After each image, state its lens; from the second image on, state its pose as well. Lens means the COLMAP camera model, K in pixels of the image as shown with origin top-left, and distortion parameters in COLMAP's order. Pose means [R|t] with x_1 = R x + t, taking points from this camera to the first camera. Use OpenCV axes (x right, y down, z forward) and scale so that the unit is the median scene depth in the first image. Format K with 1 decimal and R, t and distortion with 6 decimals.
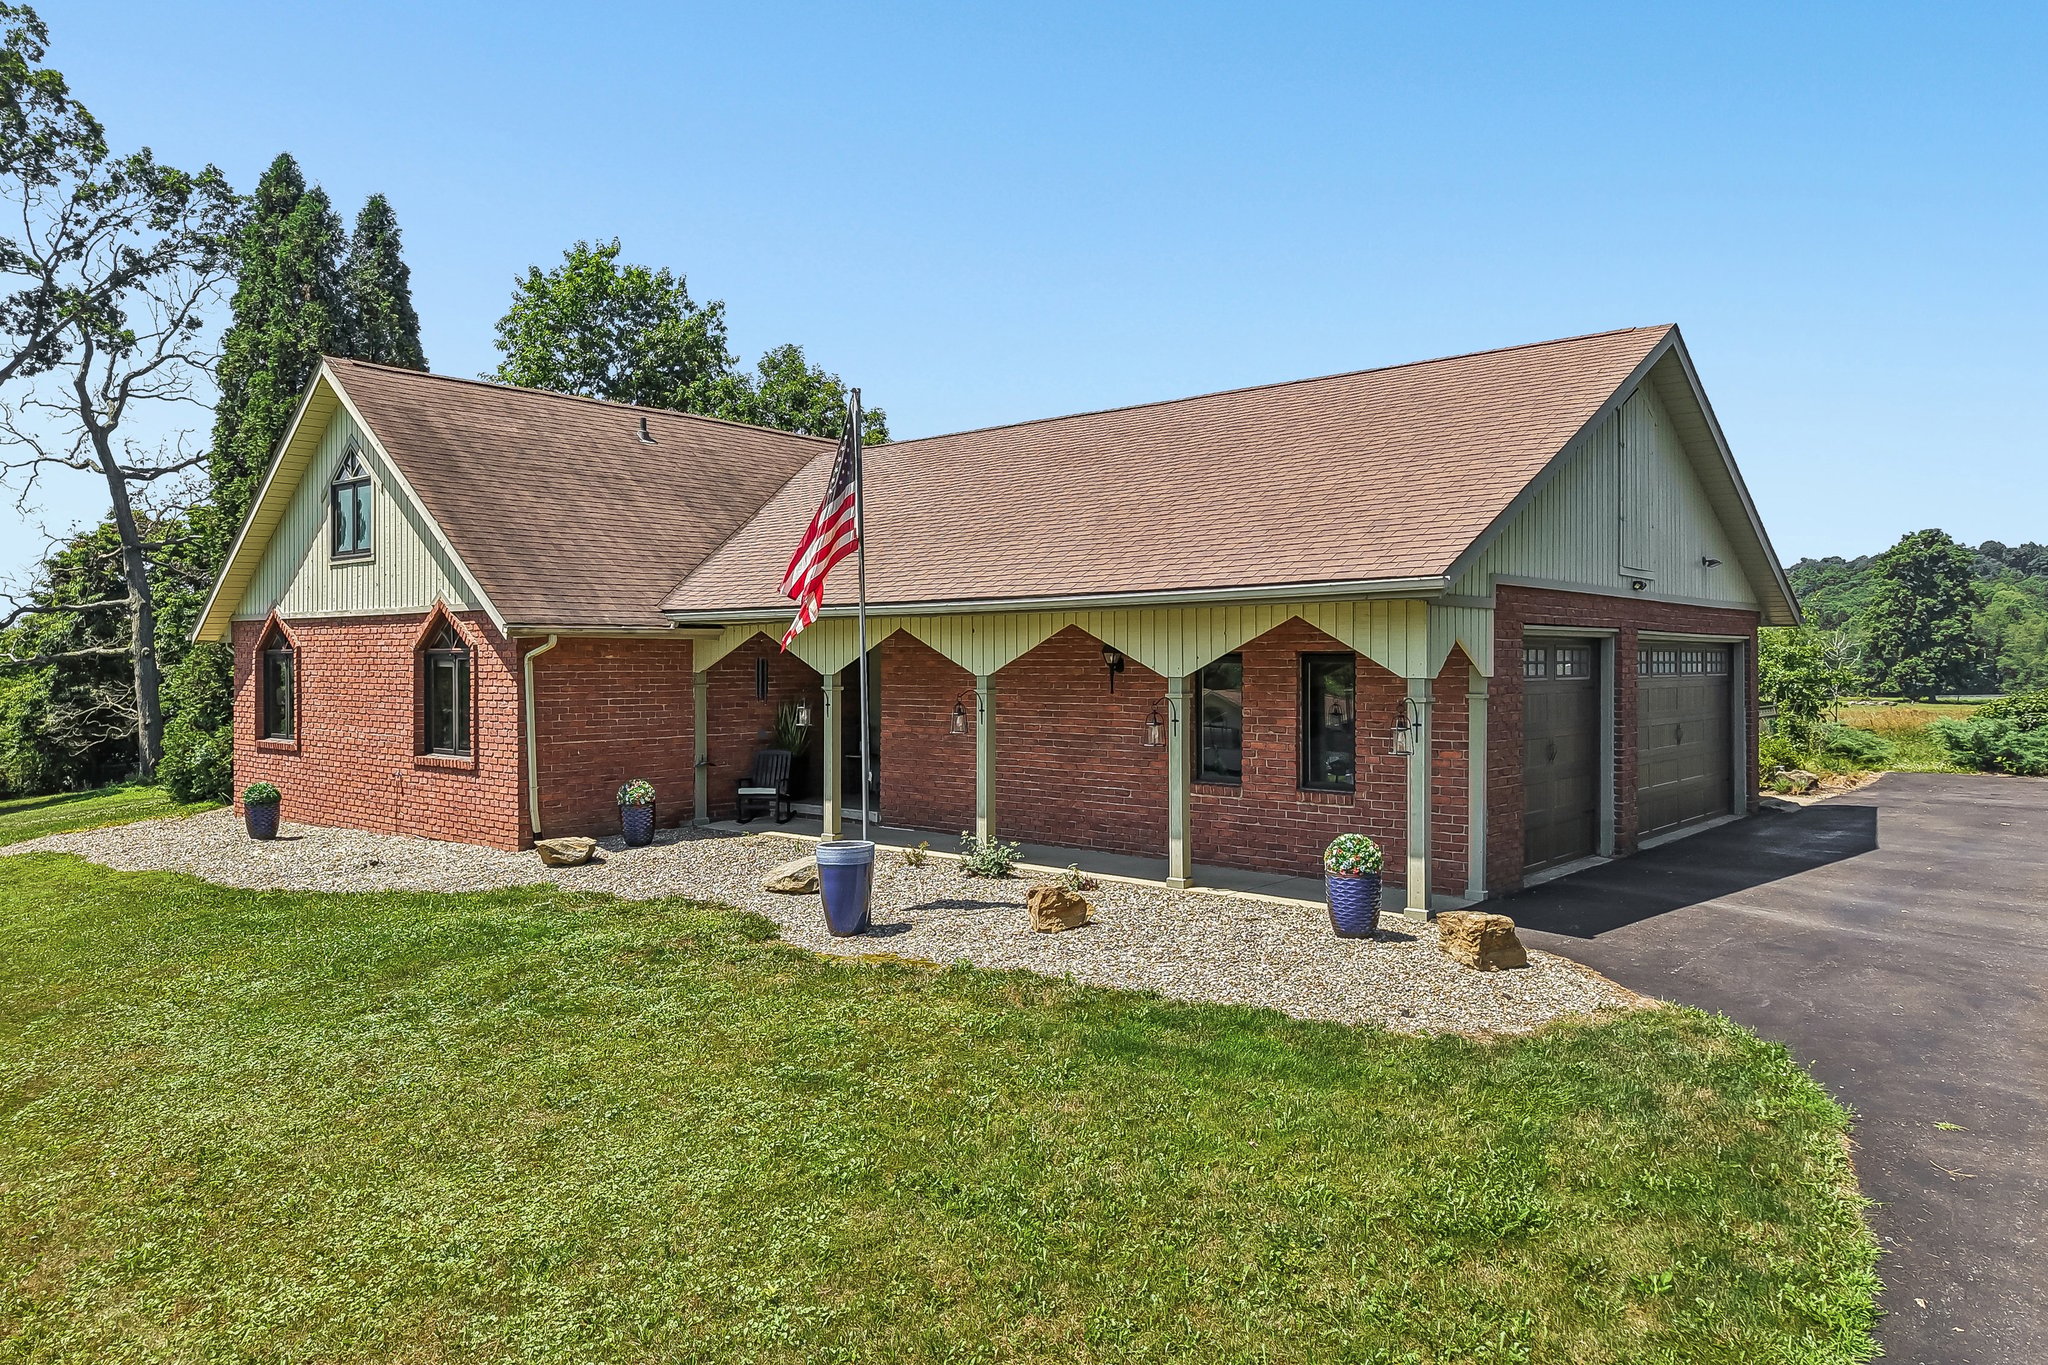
lens RADIAL K [[1376.6, 0, 1028.9], [0, 1376.6, 676.8], [0, 0, 1]] dist [0.010356, -0.000943]
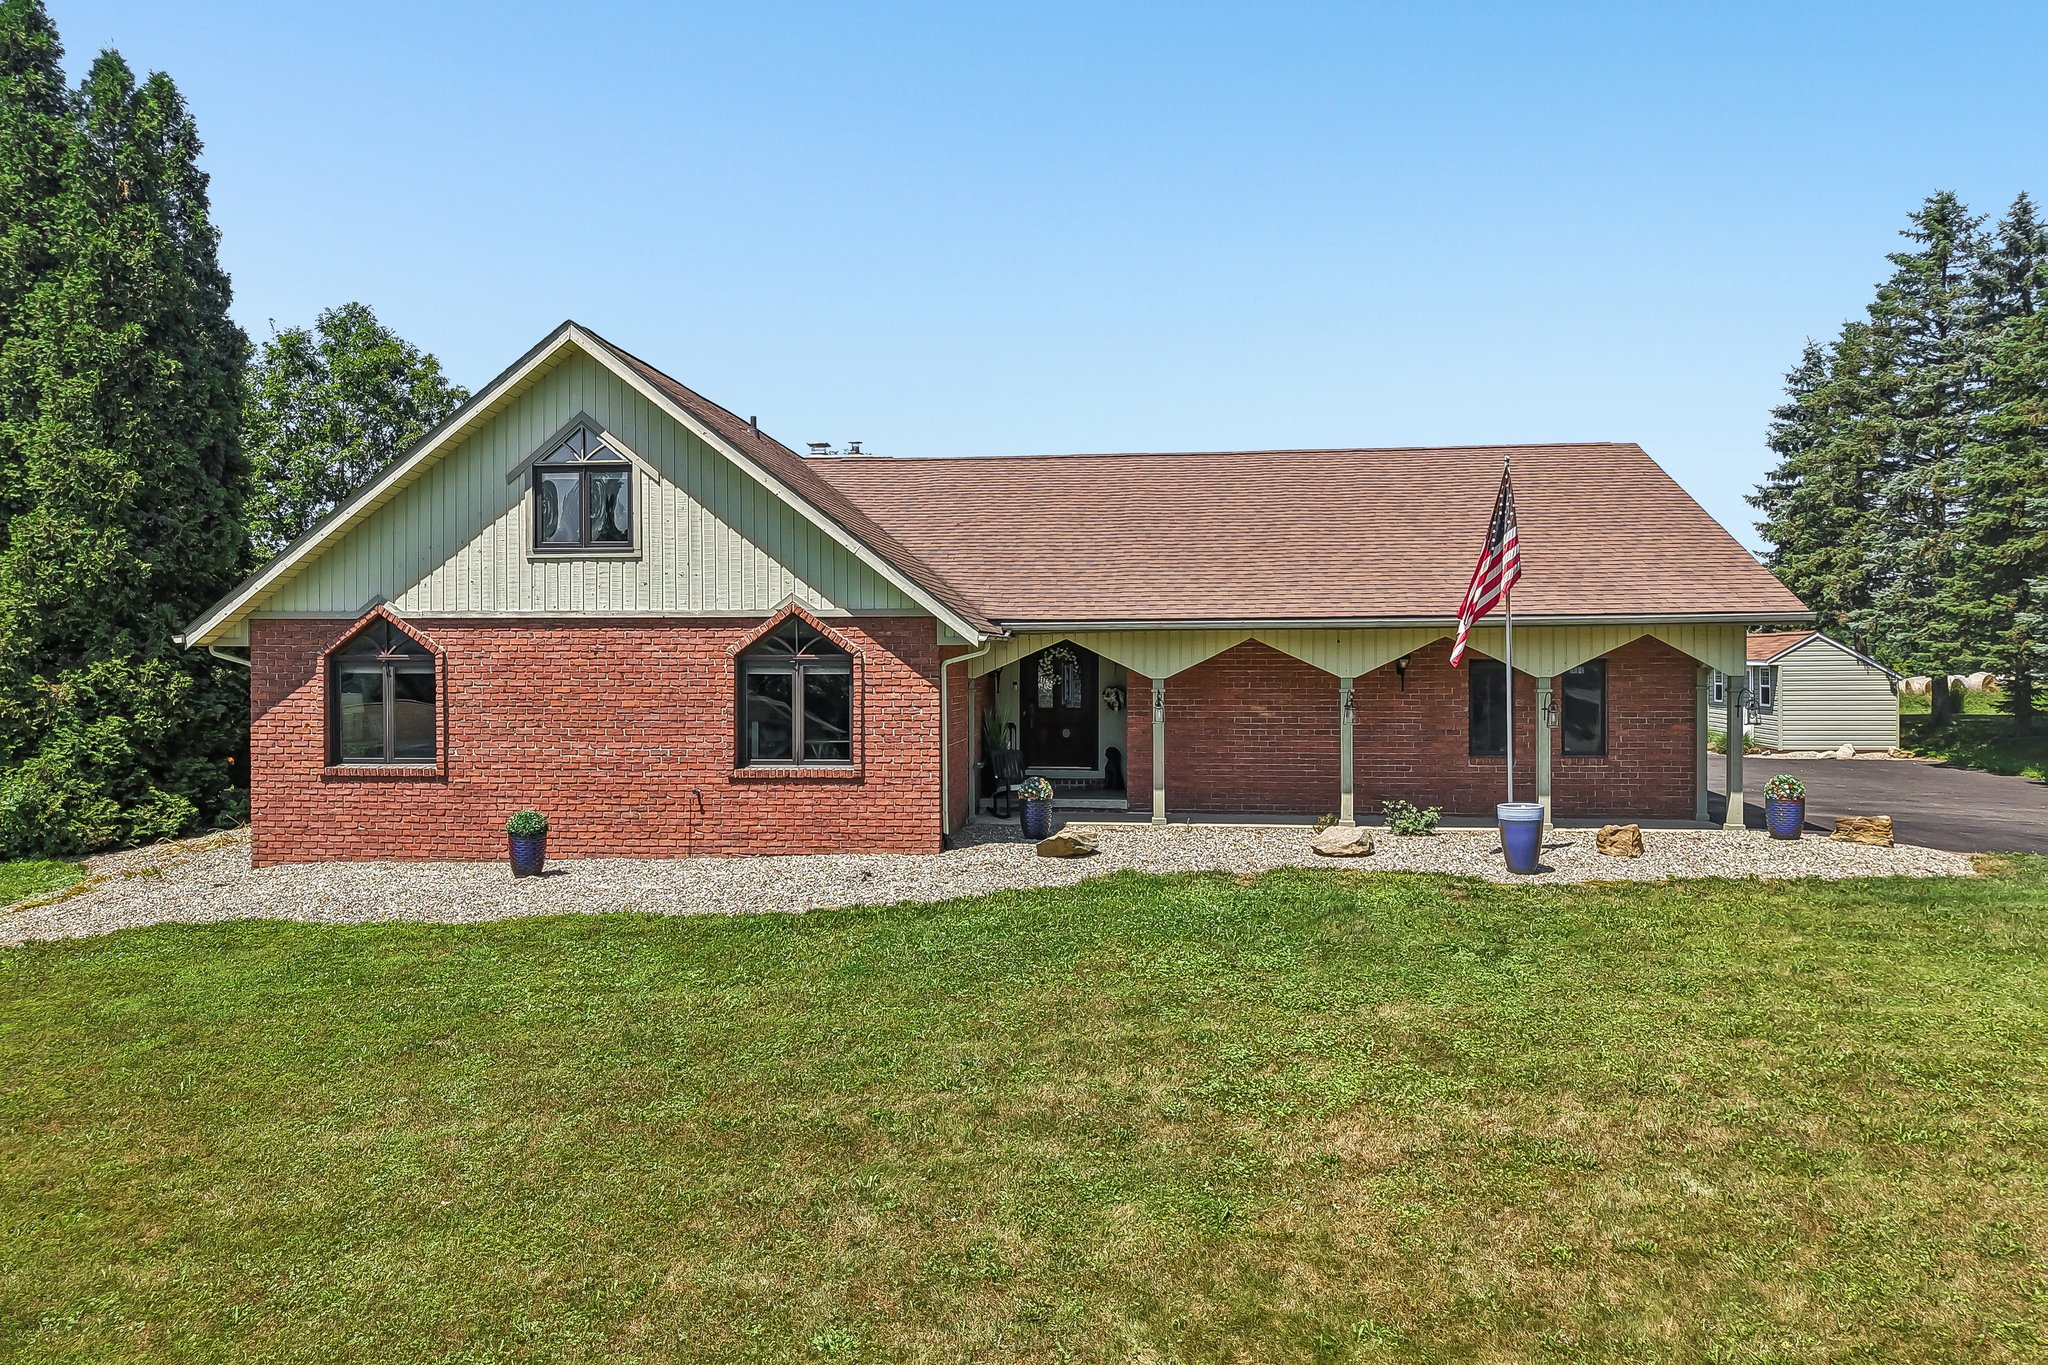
lens RADIAL K [[1376.7, 0, 1024.0], [0, 1376.7, 682.5], [0, 0, 1]] dist [0.003599, 0.001952]
pose [[0.818136, -0.007867, 0.574972, -0.847433], [0.010007, 0.999950, -0.000557, 0.000806], [-0.574938, 0.006209, 0.818173, 0.126996]]
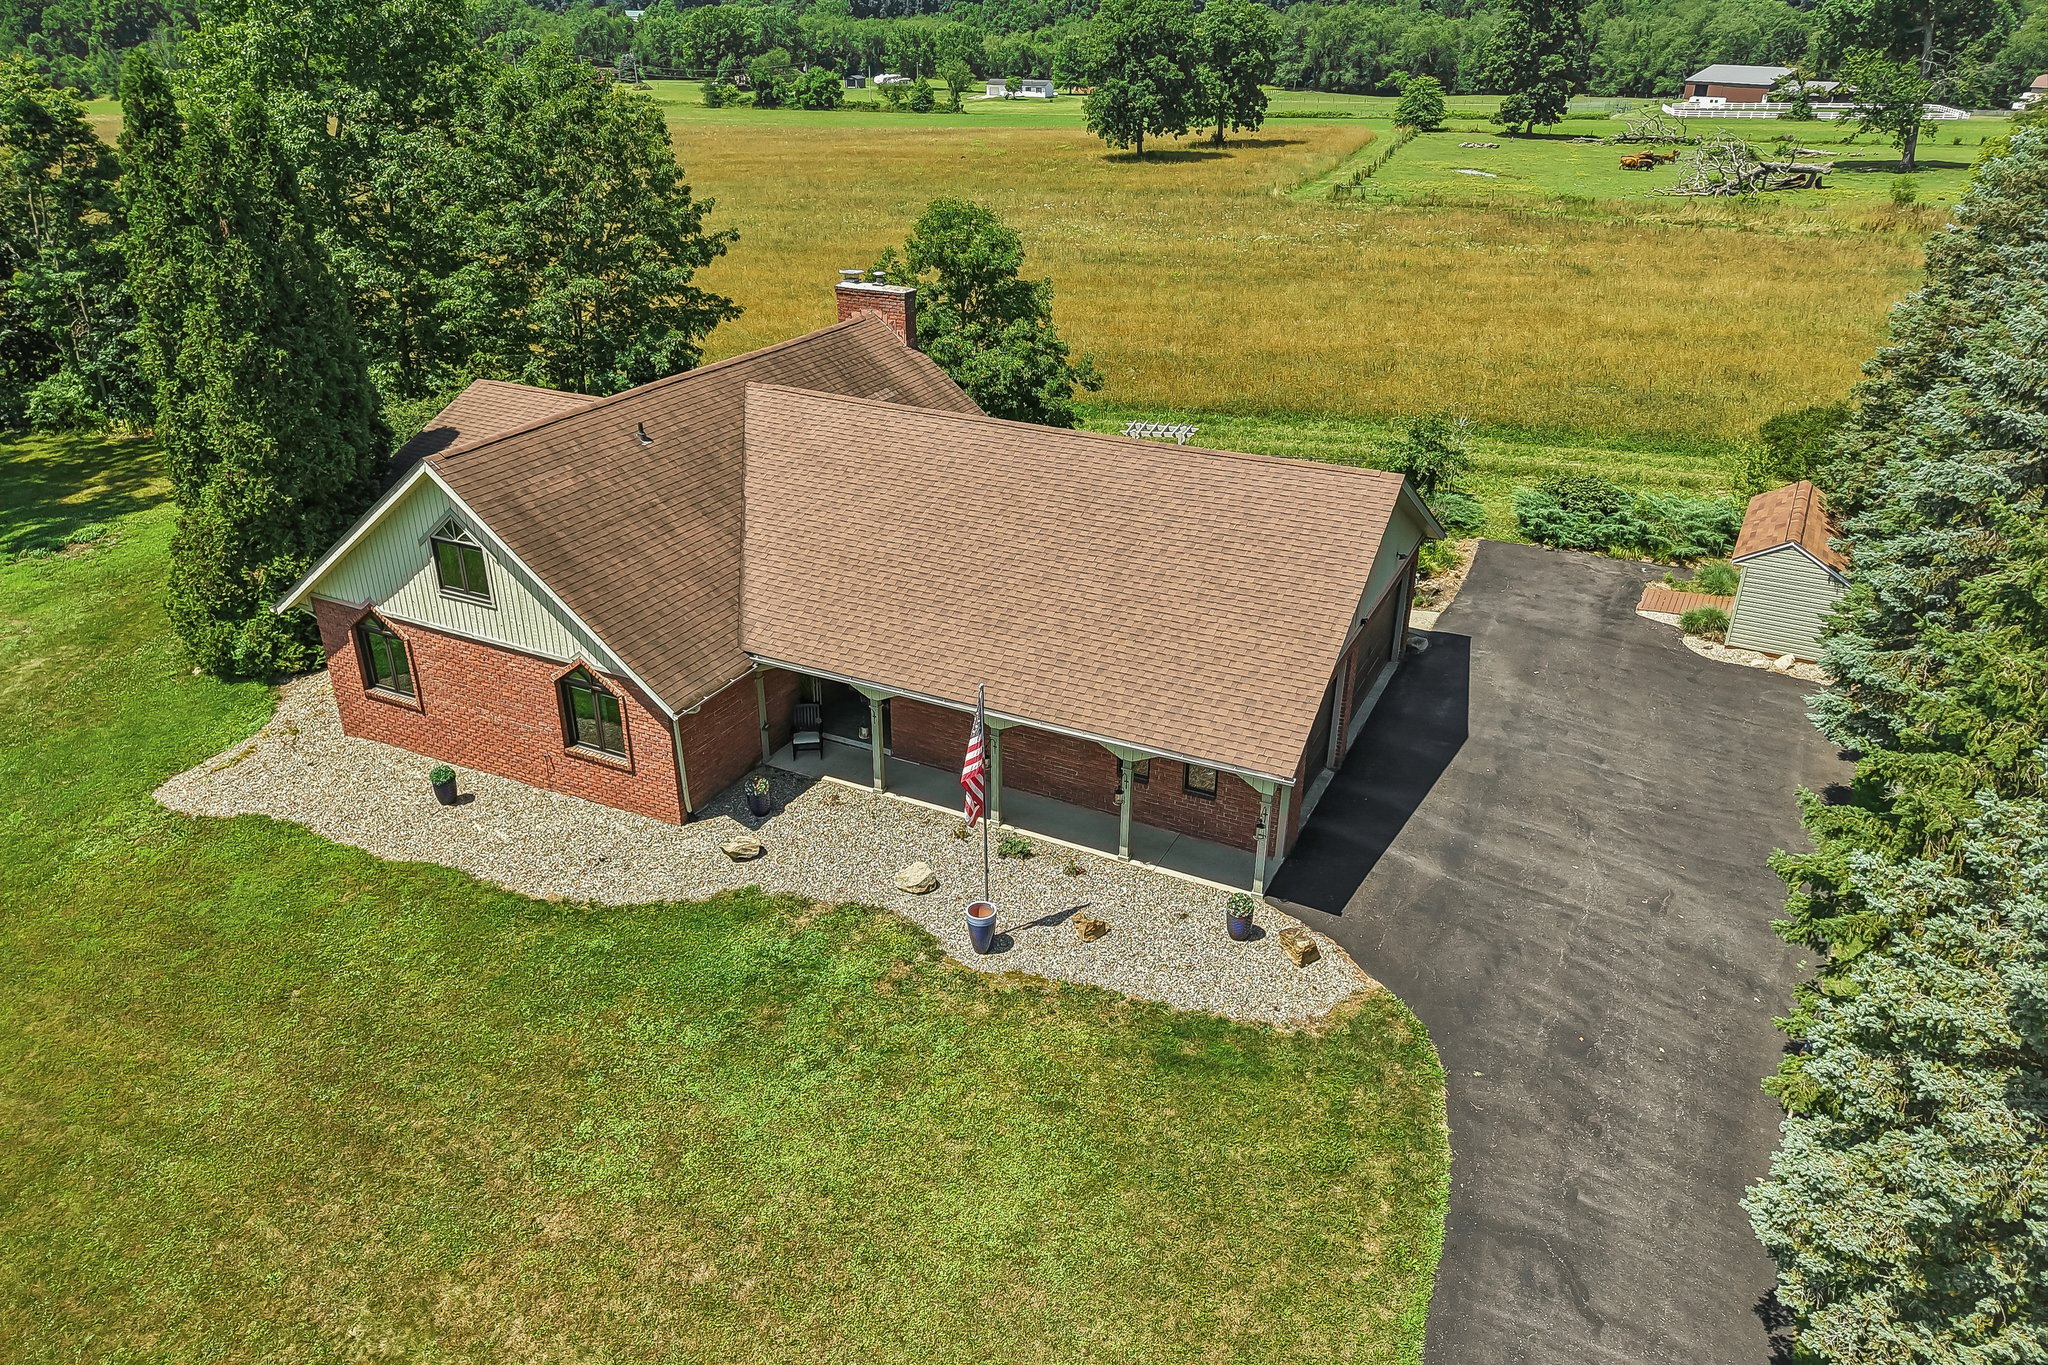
lens RADIAL K [[1376.6, 0, 1028.9], [0, 1376.6, 676.8], [0, 0, 1]] dist [0.010356, -0.000943]
pose [[0.966972, -0.102710, 0.233272, -0.316628], [-0.006875, 0.904369, 0.426696, -0.644571], [-0.254790, -0.414207, 0.873793, -0.354001]]
